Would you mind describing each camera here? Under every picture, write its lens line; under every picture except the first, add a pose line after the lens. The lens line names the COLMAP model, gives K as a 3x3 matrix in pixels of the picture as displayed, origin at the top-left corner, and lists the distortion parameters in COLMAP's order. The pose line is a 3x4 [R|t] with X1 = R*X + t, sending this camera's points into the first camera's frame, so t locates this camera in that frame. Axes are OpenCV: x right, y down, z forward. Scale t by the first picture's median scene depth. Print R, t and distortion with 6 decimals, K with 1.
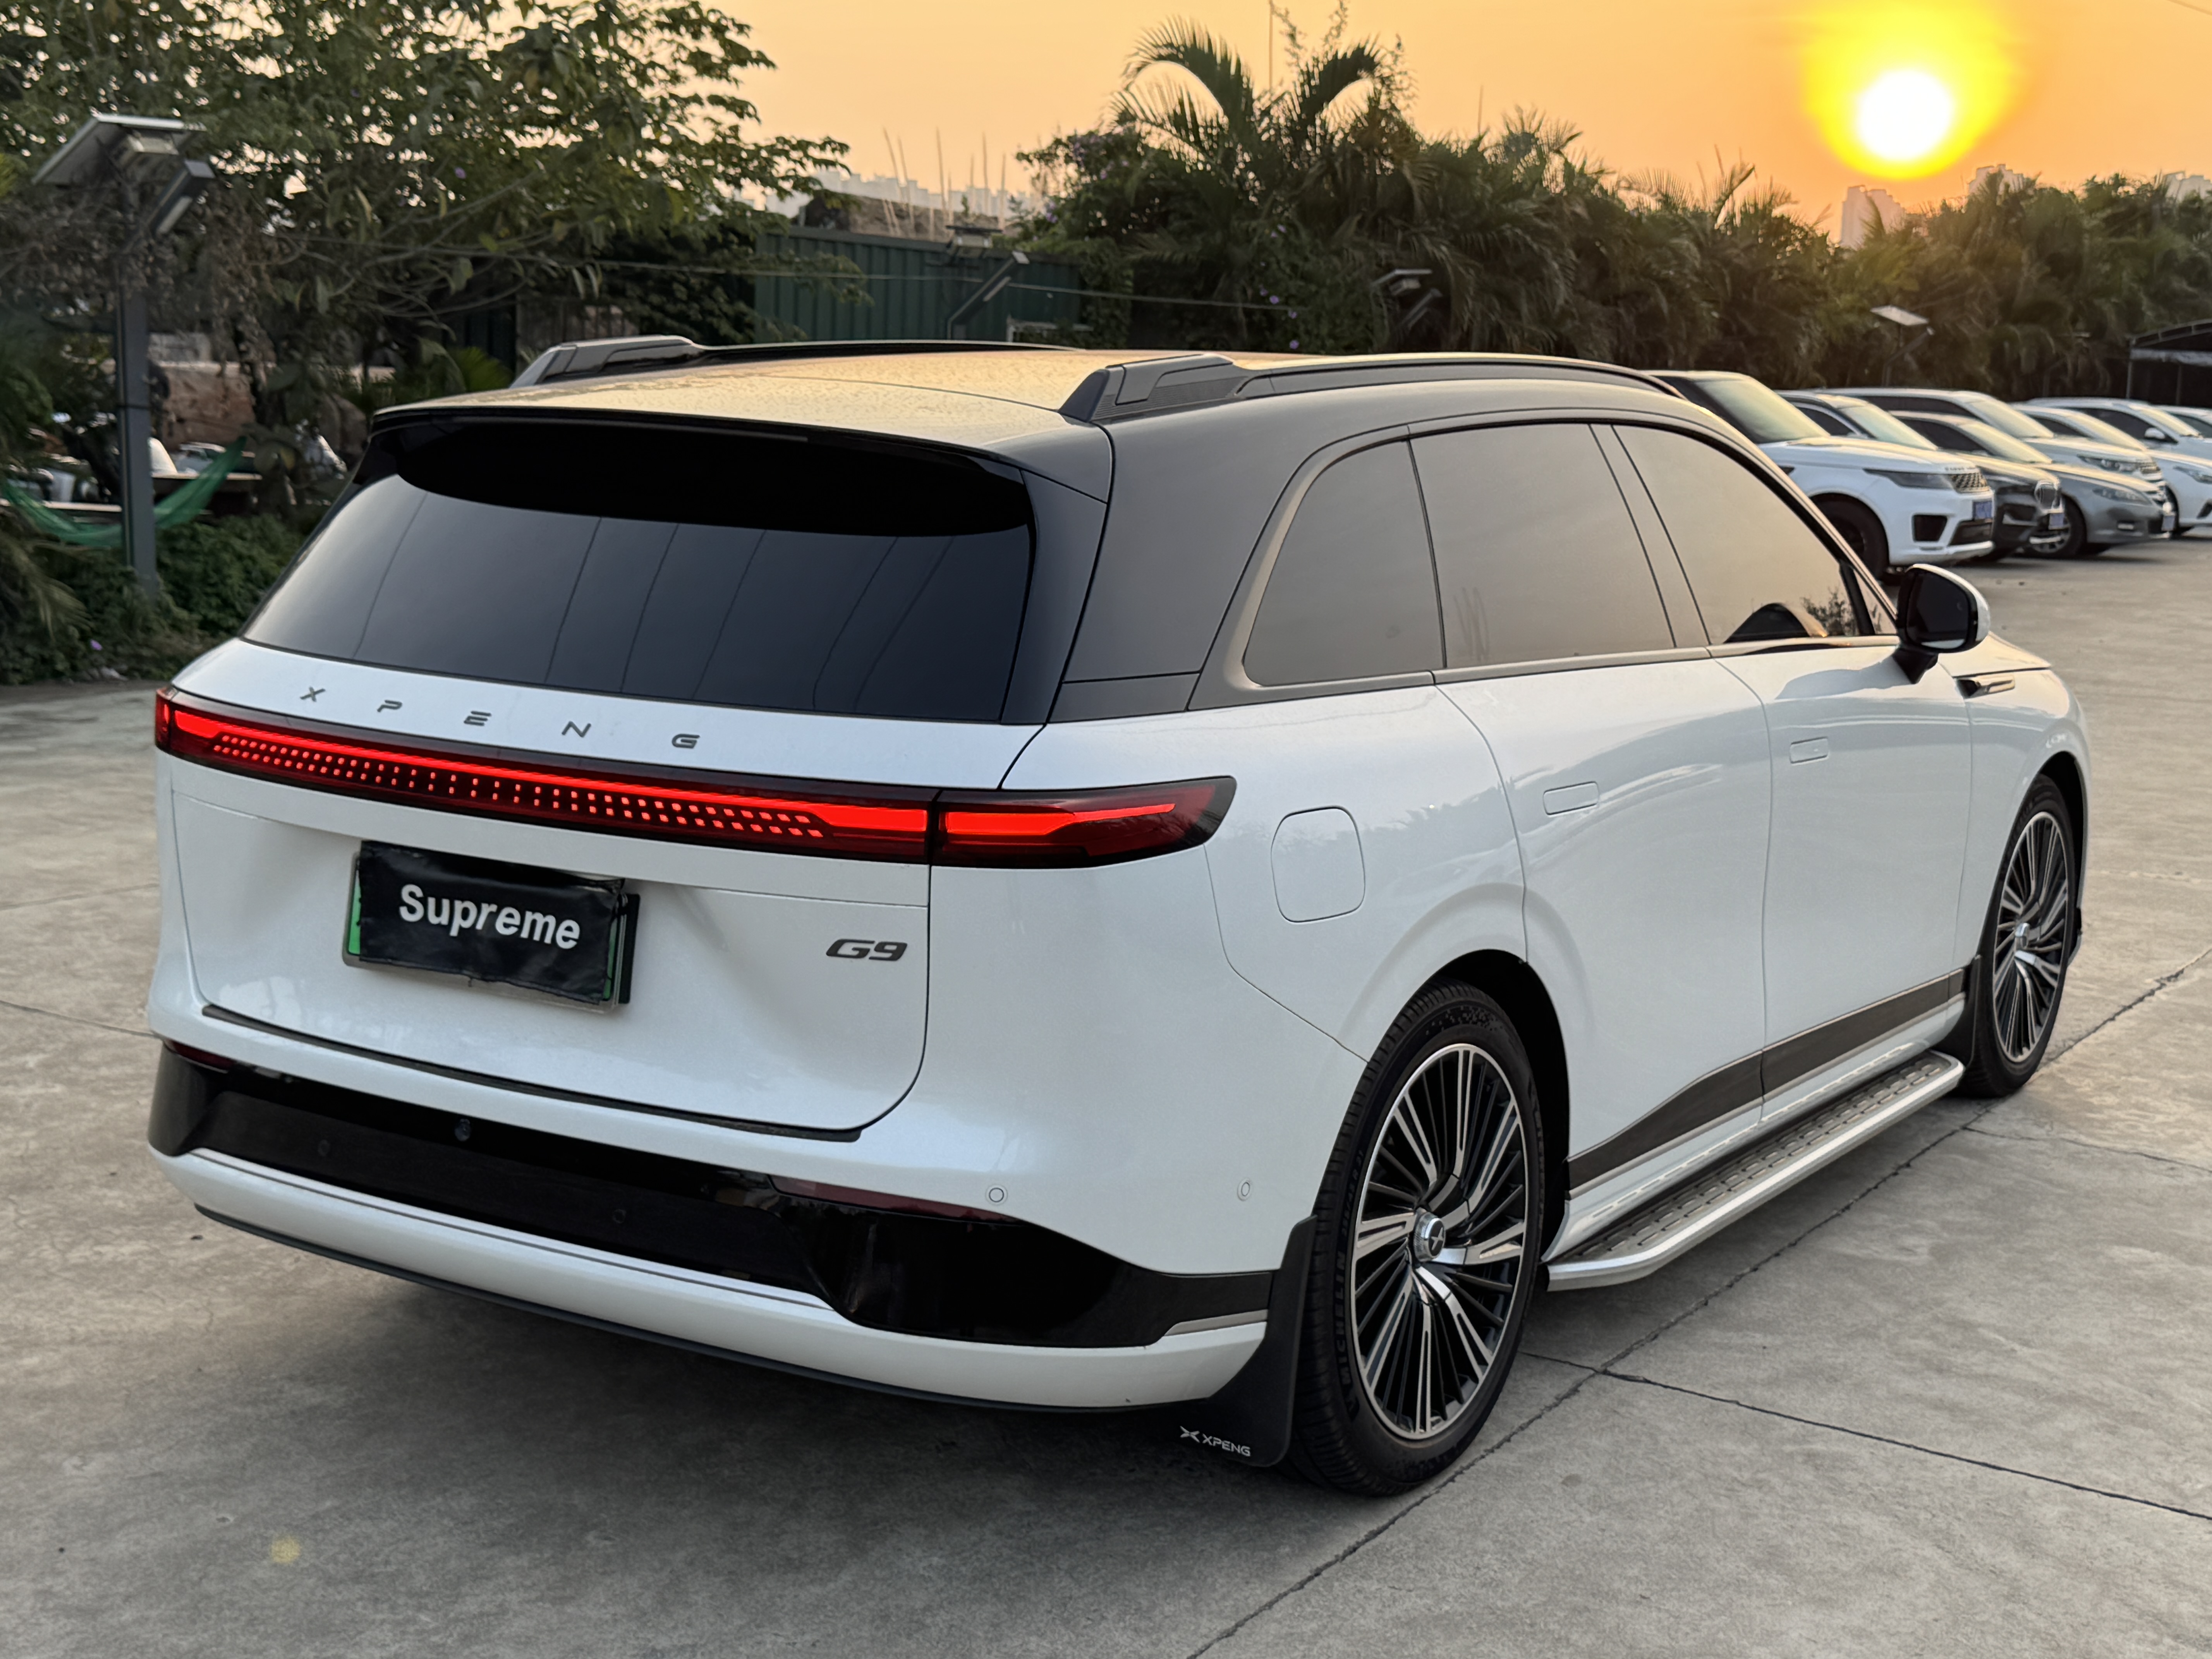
lens RADIAL K [[2895.6, 0, 1075.7], [0, 2895.6, 954.2], [0, 0, 1]] dist [0.165728, -0.324083]
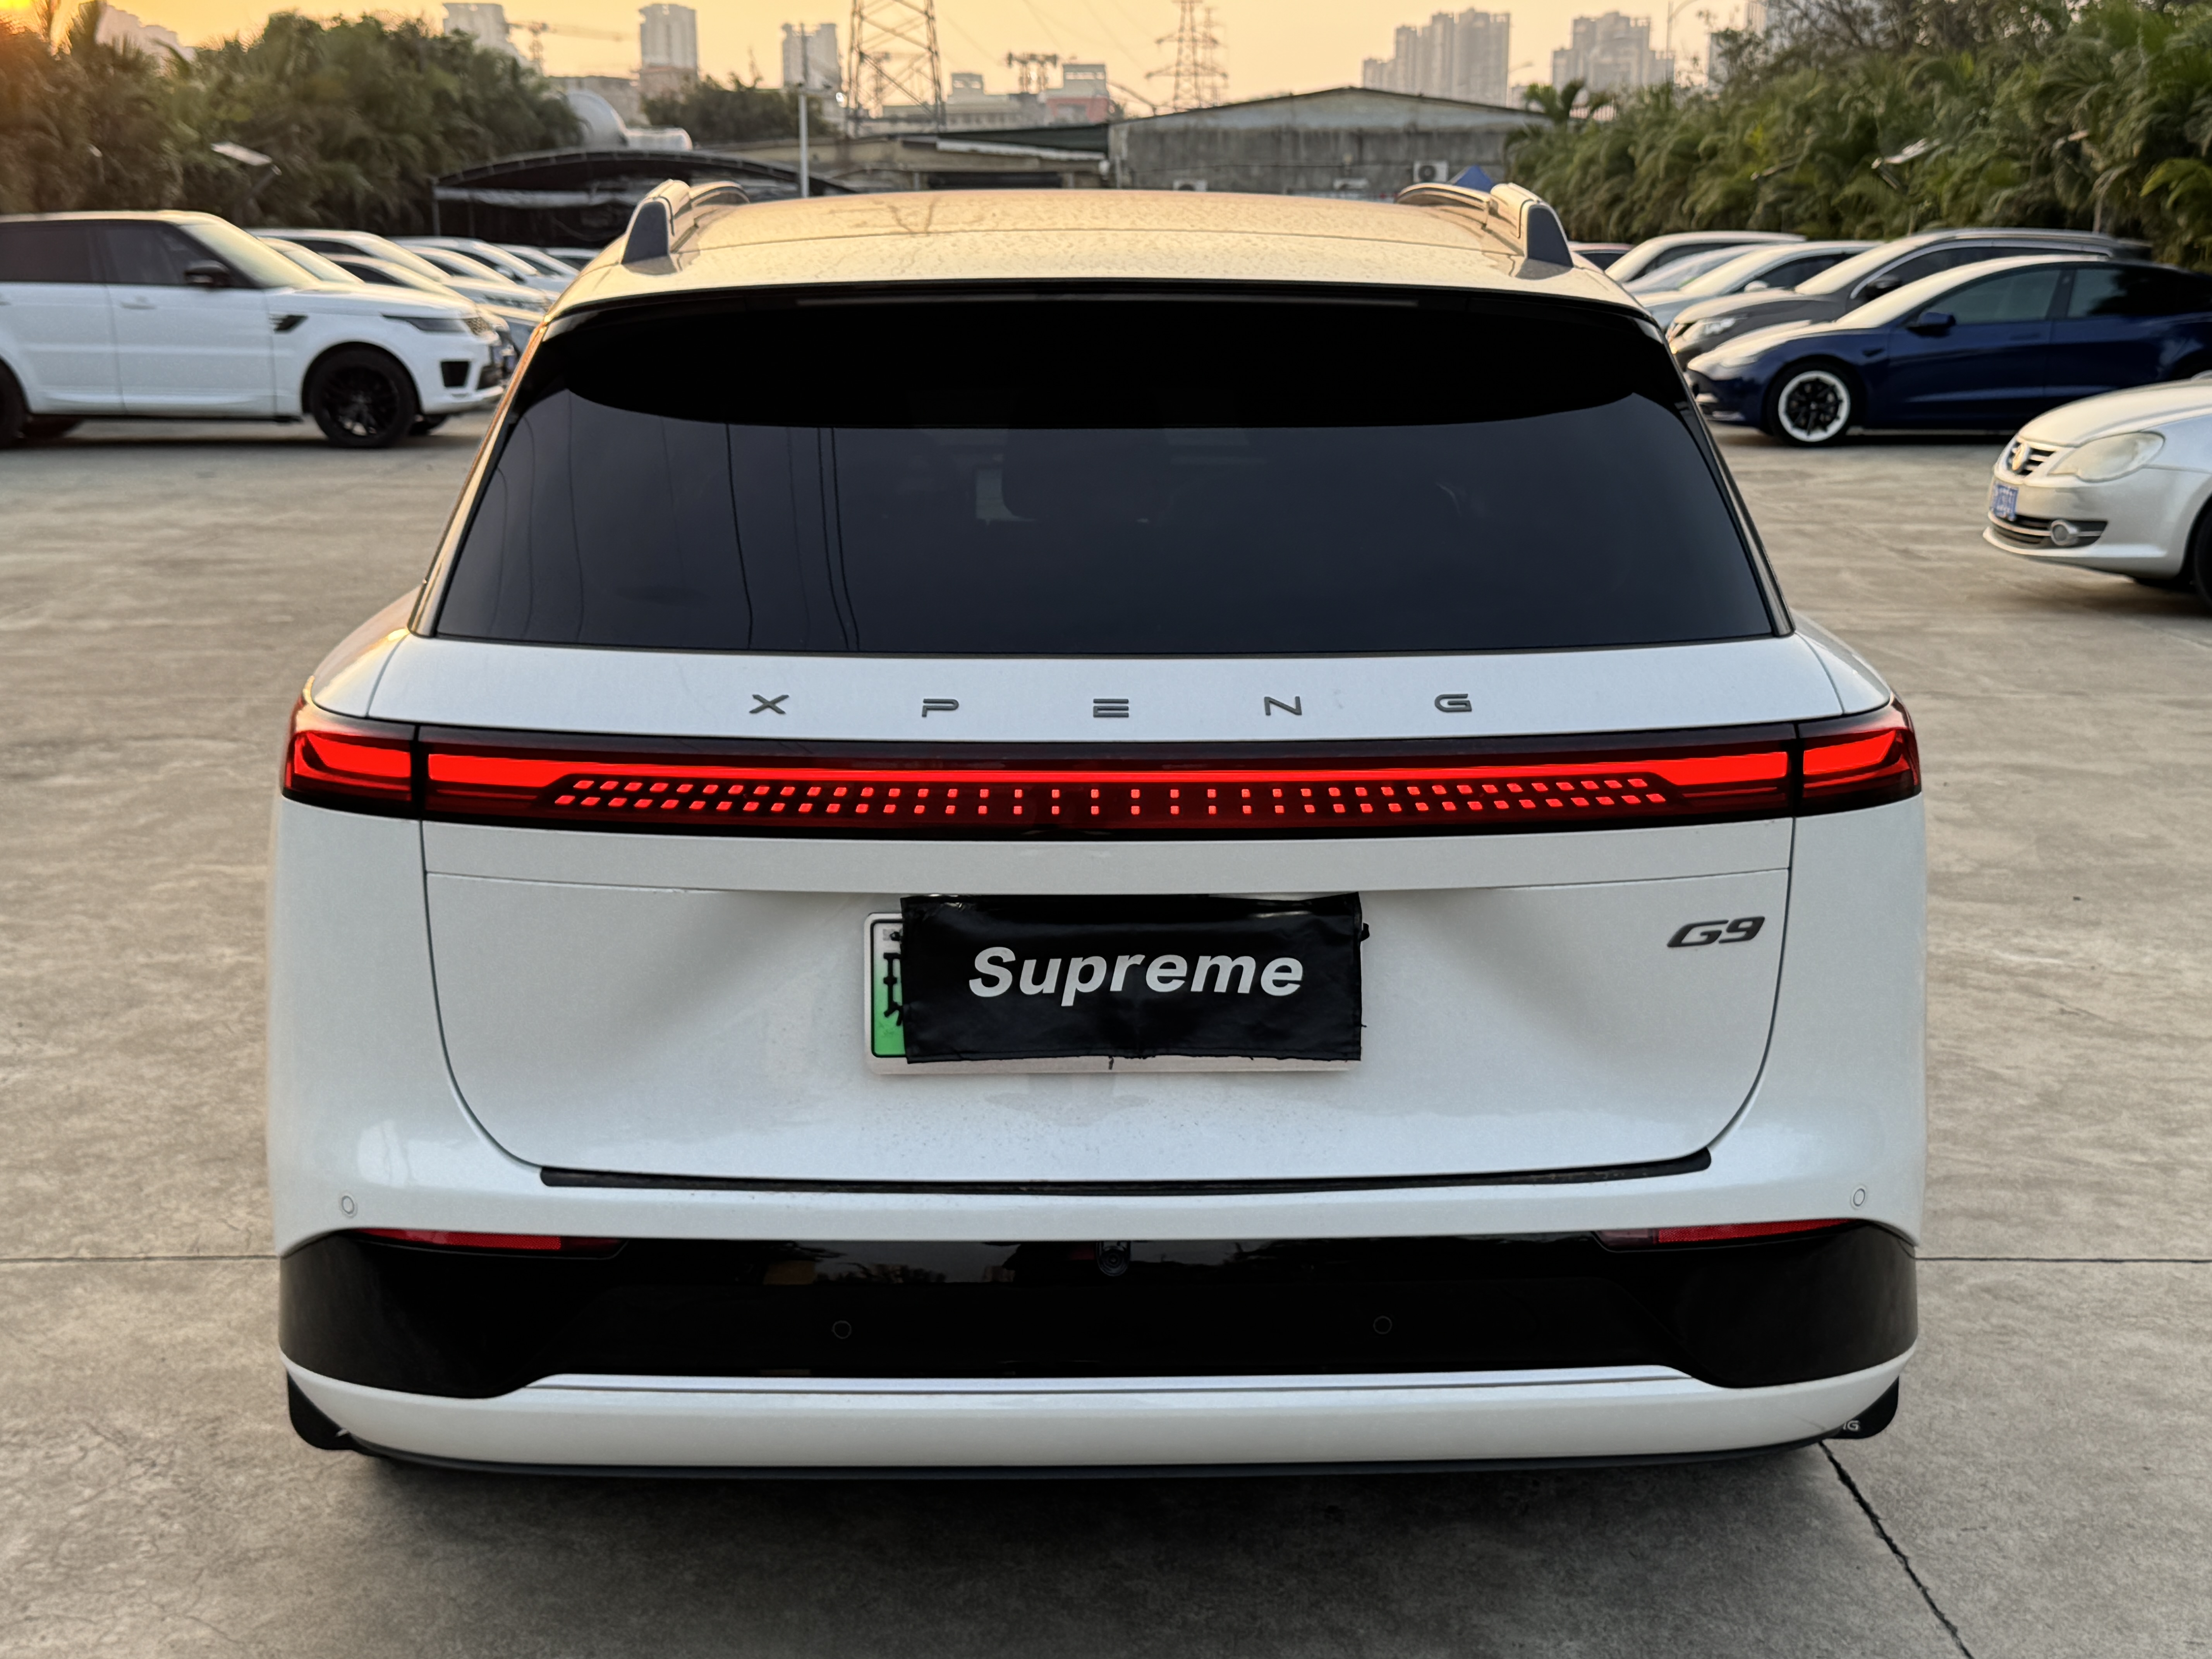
lens RADIAL K [[2895.6, 0, 1075.7], [0, 2895.6, 954.2], [0, 0, 1]] dist [0.165728, -0.324083]
pose [[0.817472, -0.161282, 0.552927, -0.623338], [0.132714, 0.986907, 0.091659, -0.087364], [-0.560470, -0.001547, 0.828173, 0.396481]]
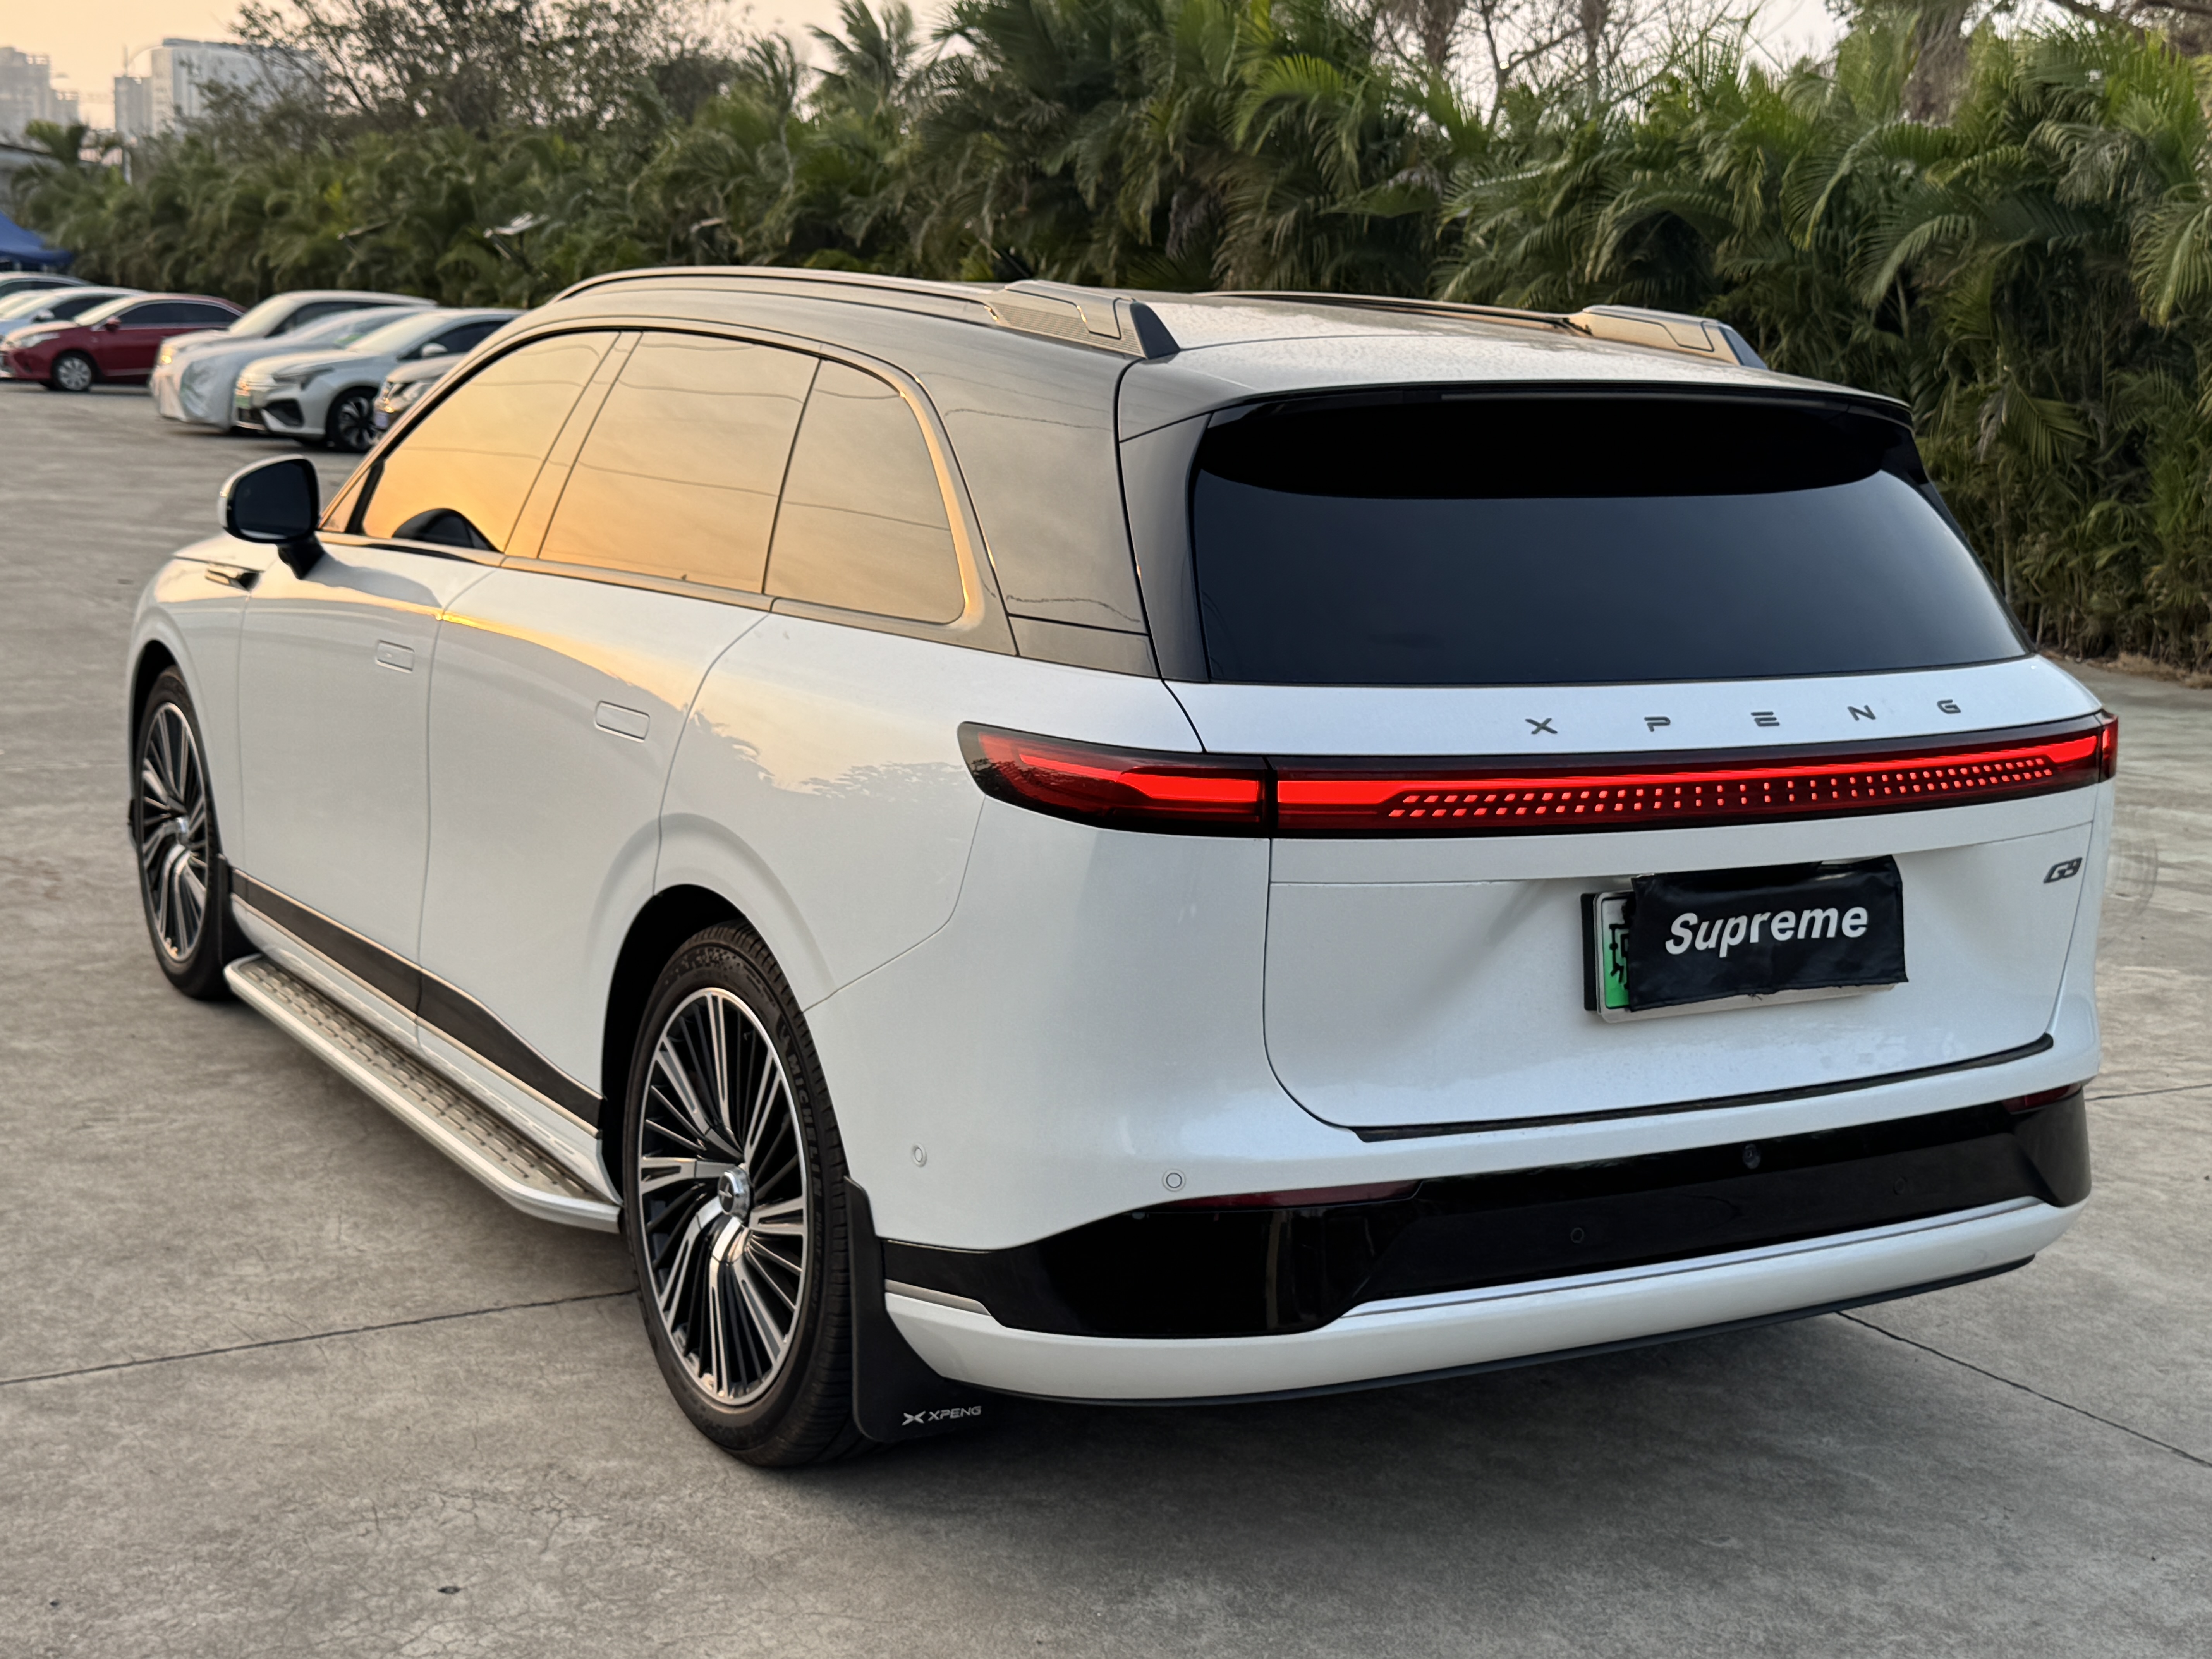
lens RADIAL K [[2895.6, 0, 1075.7], [0, 2895.6, 954.2], [0, 0, 1]] dist [0.165728, -0.324083]
pose [[0.439349, -0.198342, 0.876147, -1.134310], [0.150632, 0.977777, 0.145814, -0.176326], [-0.885597, 0.067913, 0.459462, 0.765203]]
